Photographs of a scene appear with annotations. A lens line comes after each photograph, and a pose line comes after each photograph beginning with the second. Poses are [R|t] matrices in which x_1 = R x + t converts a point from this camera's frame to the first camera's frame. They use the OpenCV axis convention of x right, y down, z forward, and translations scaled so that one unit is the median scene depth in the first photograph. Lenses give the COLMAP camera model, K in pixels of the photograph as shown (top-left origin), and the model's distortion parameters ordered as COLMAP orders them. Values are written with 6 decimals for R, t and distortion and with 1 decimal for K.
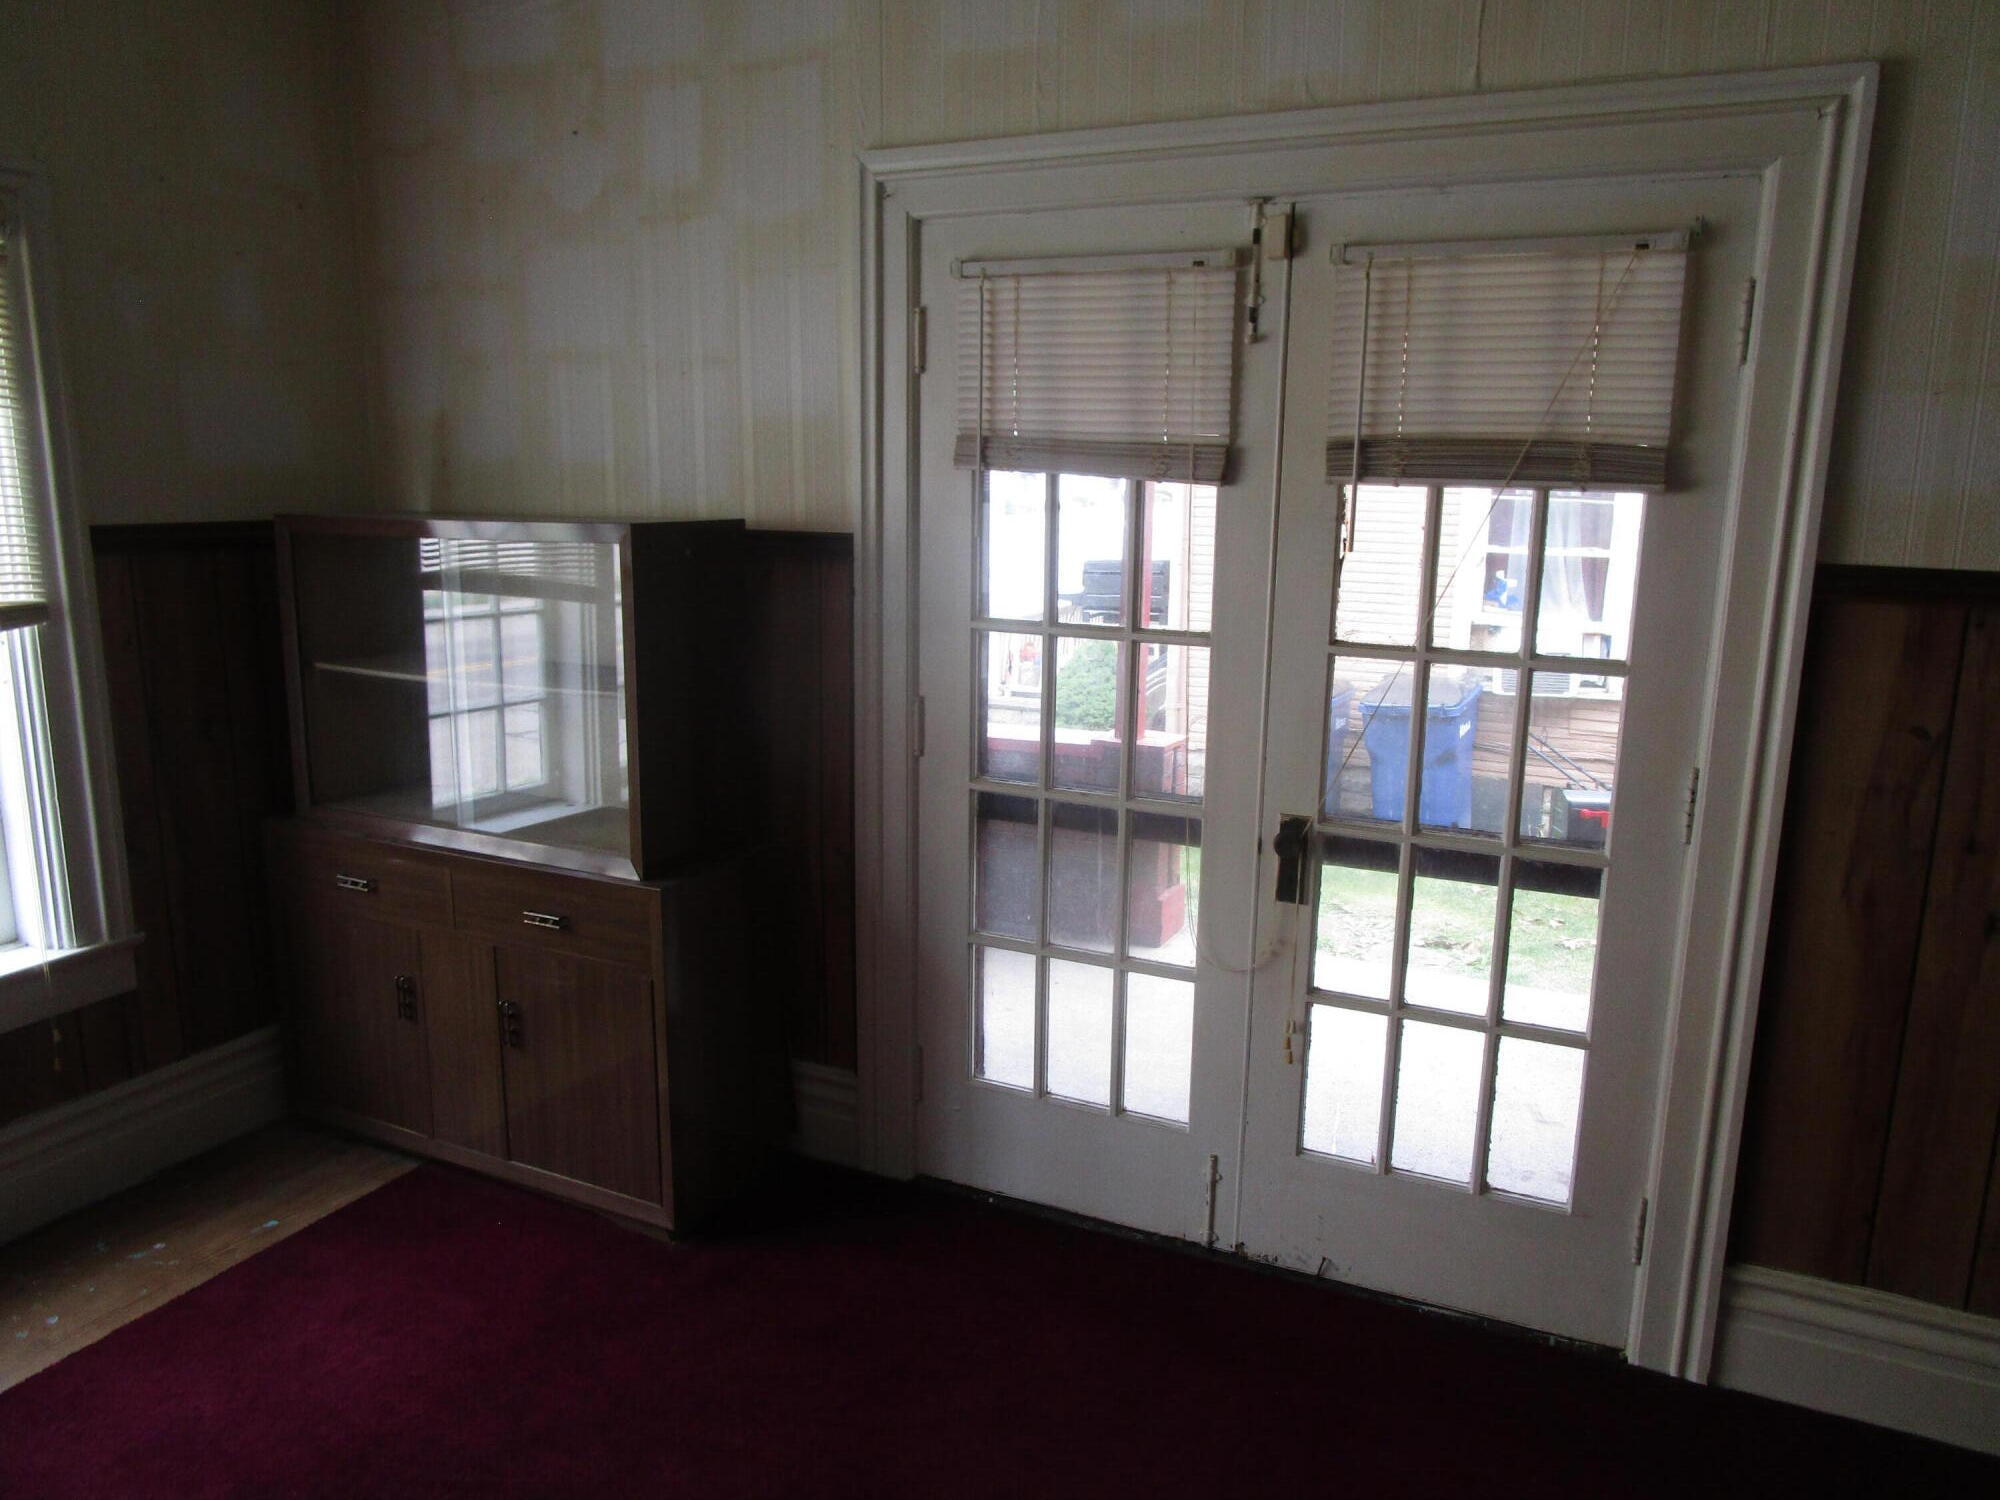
lens RADIAL K [[1437.9, 0, 1000.0], [0, 1437.9, 750.0], [0, 0, 1]] dist [-0.000658, -0.000073]
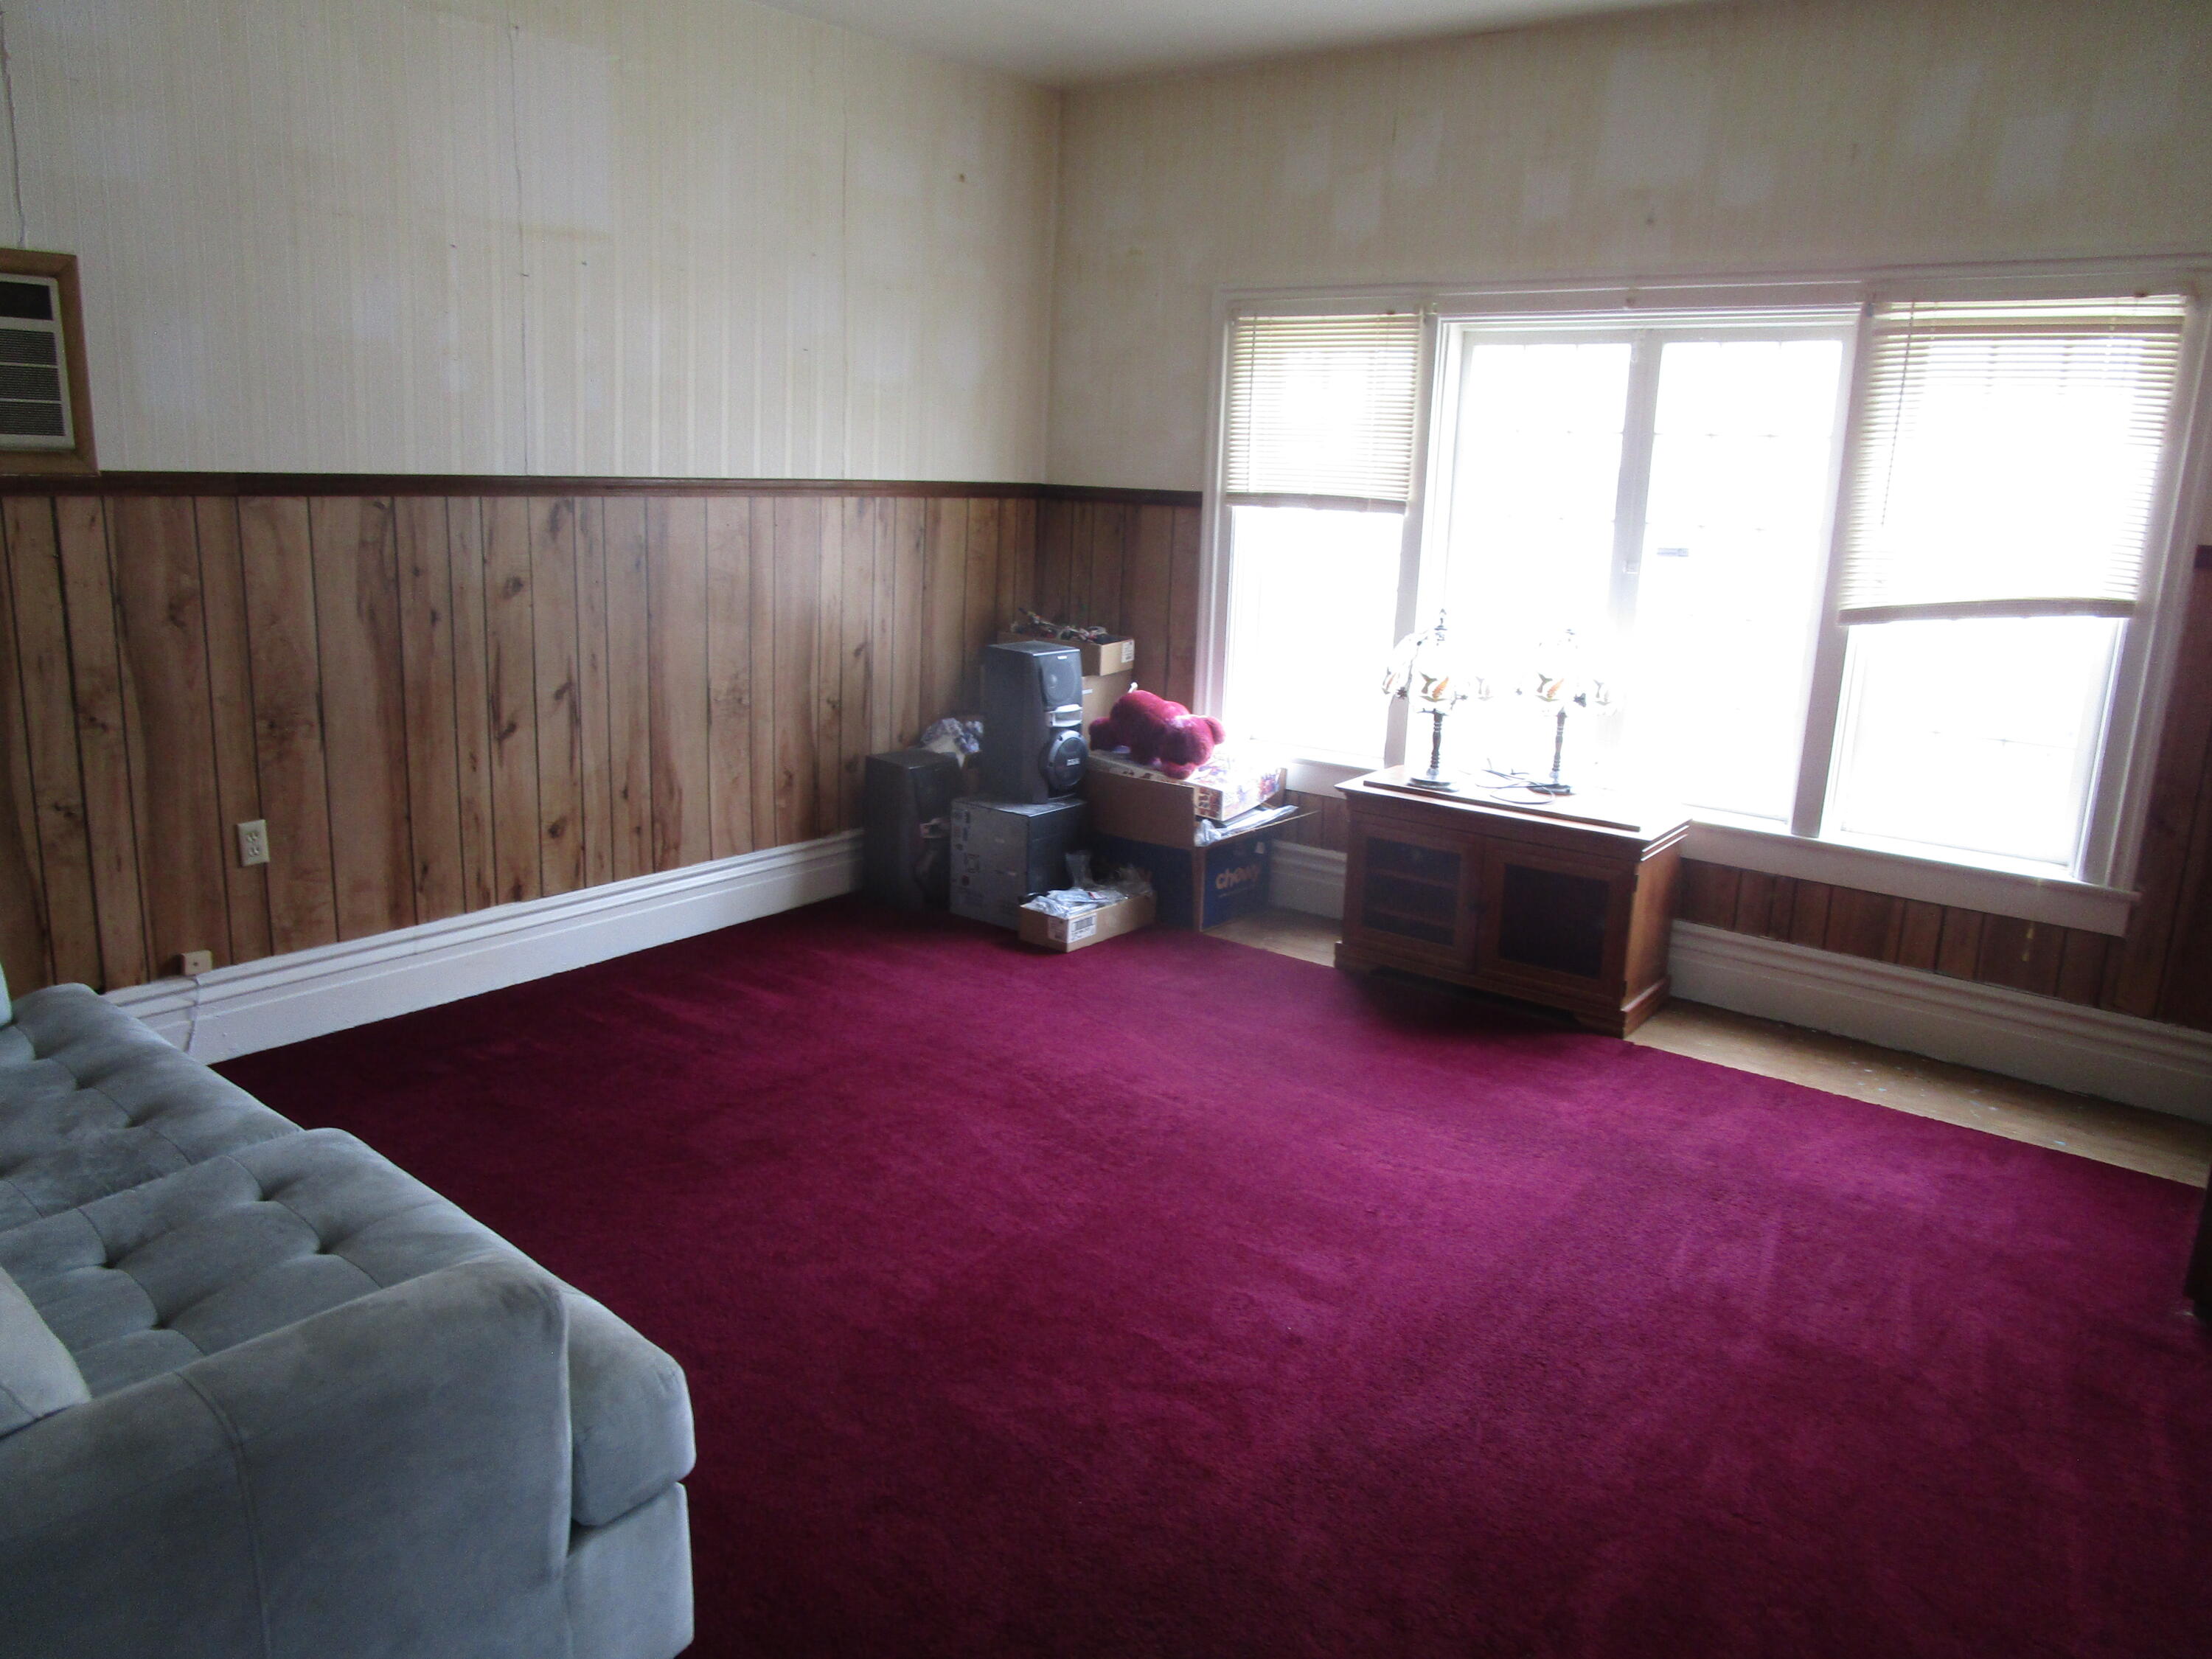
lens RADIAL K [[1590.3, 0, 1106.0], [0, 1590.3, 829.5], [0, 0, 1]] dist [-0.000658, -0.000073]
pose [[-0.202550, 0.197339, -0.959182, 0.836418], [-0.245459, 0.937986, 0.244811, -0.033314], [0.948010, 0.285027, -0.141551, 0.381852]]
